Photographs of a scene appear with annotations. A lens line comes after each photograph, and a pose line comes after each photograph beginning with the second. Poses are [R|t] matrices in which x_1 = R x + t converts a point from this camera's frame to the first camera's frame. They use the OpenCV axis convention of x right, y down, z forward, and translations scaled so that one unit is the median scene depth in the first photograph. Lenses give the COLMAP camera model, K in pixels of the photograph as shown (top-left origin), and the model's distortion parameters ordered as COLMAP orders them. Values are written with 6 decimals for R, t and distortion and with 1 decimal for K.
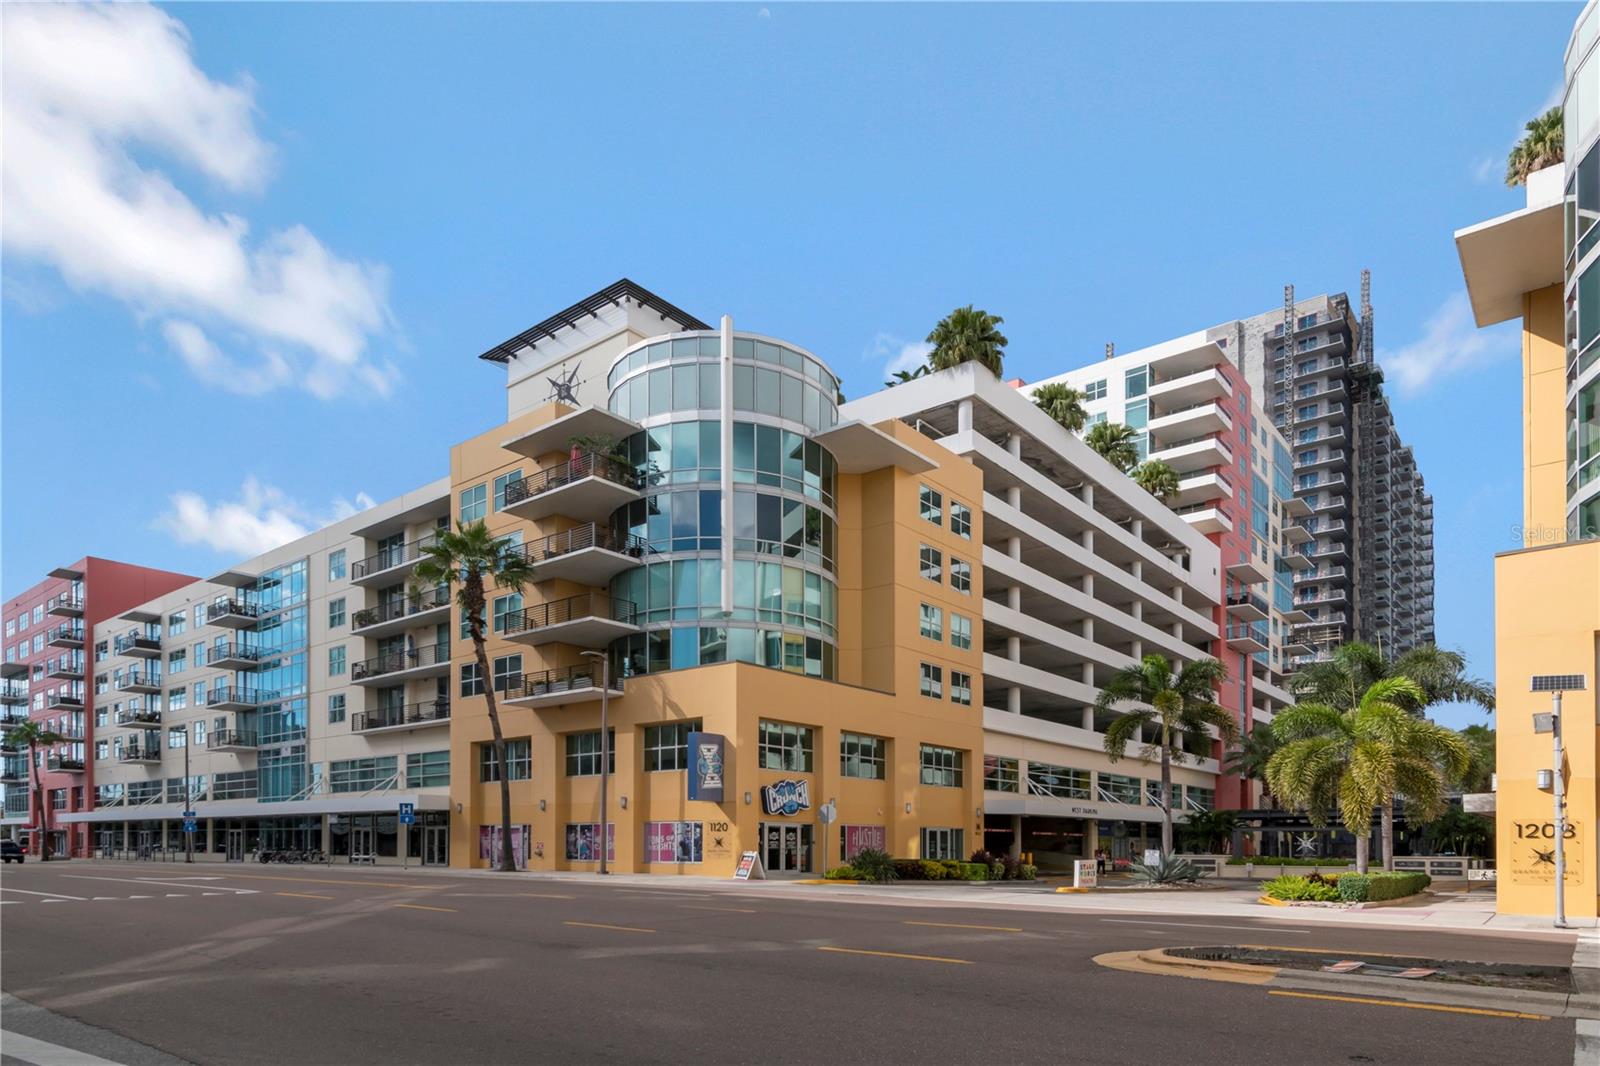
lens RADIAL K [[861.5, 0, 793.9], [0, 861.5, 570.6], [0, 0, 1]] dist [0.000373, -0.000966]
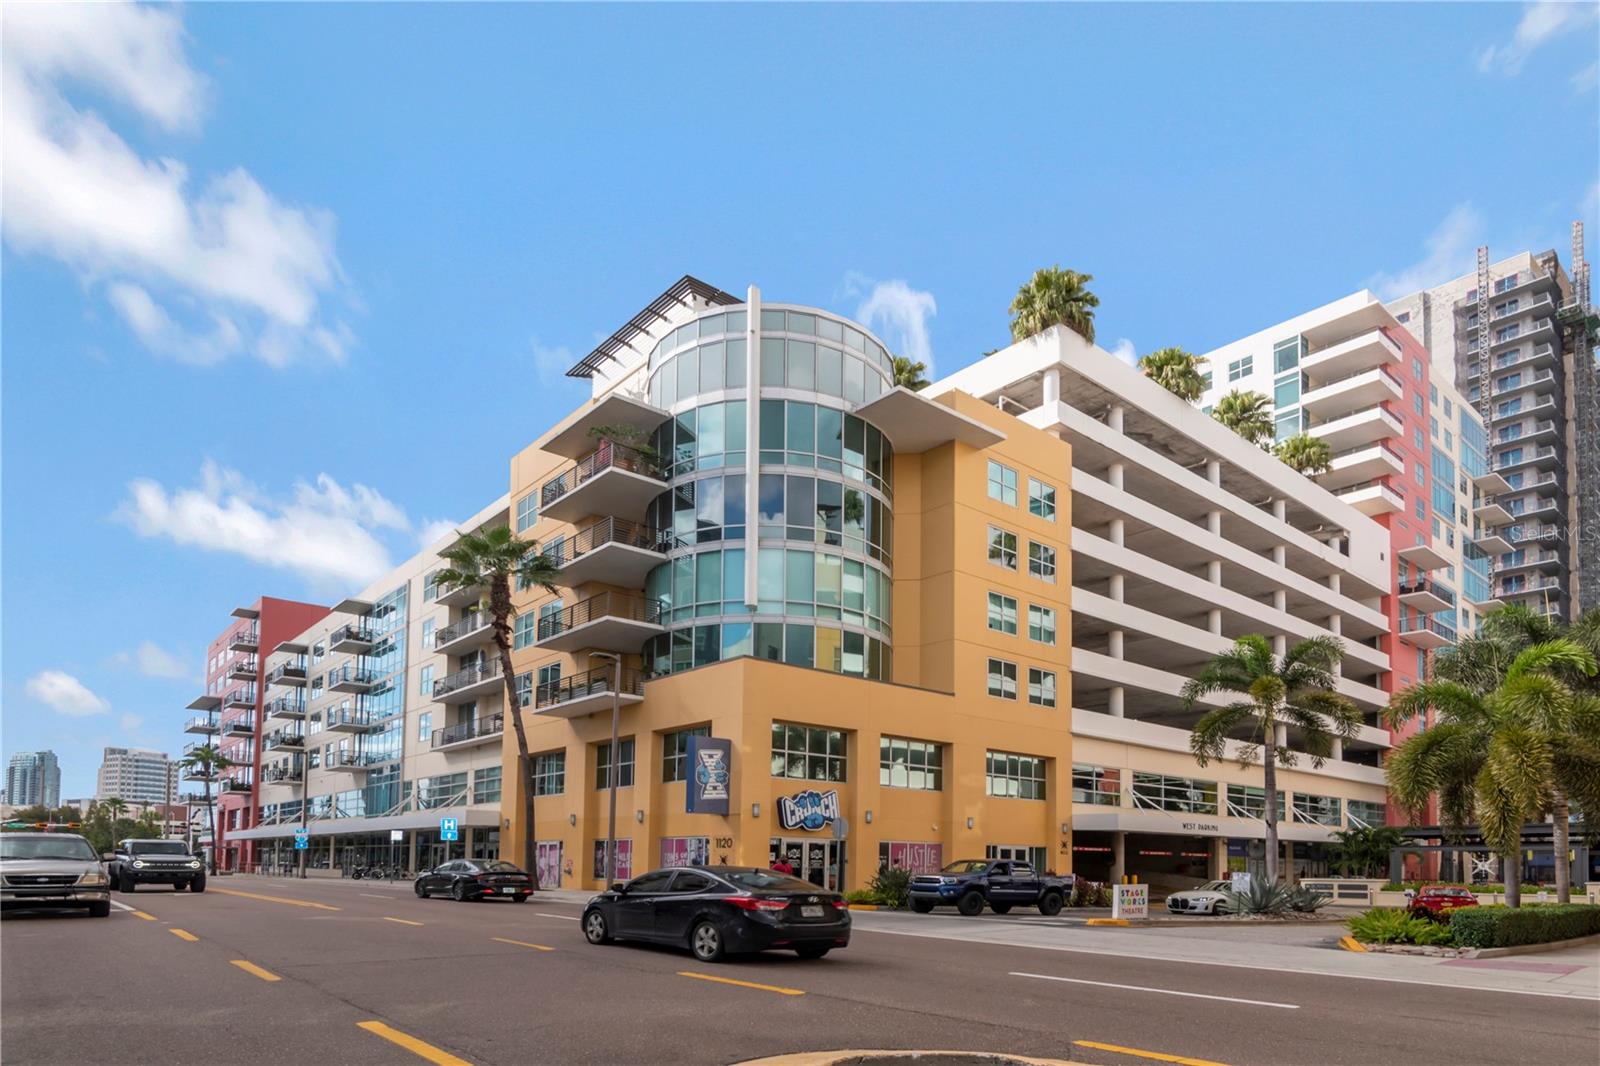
lens RADIAL K [[867.2, 0, 802.7], [0, 867.2, 588.2], [0, 0, 1]] dist [-0.003145, 0.000412]
pose [[0.987239, -0.042528, -0.153460, 0.075868], [0.042336, 0.999093, -0.004517, 0.023671], [0.153513, -0.002038, 0.988144, 0.071925]]
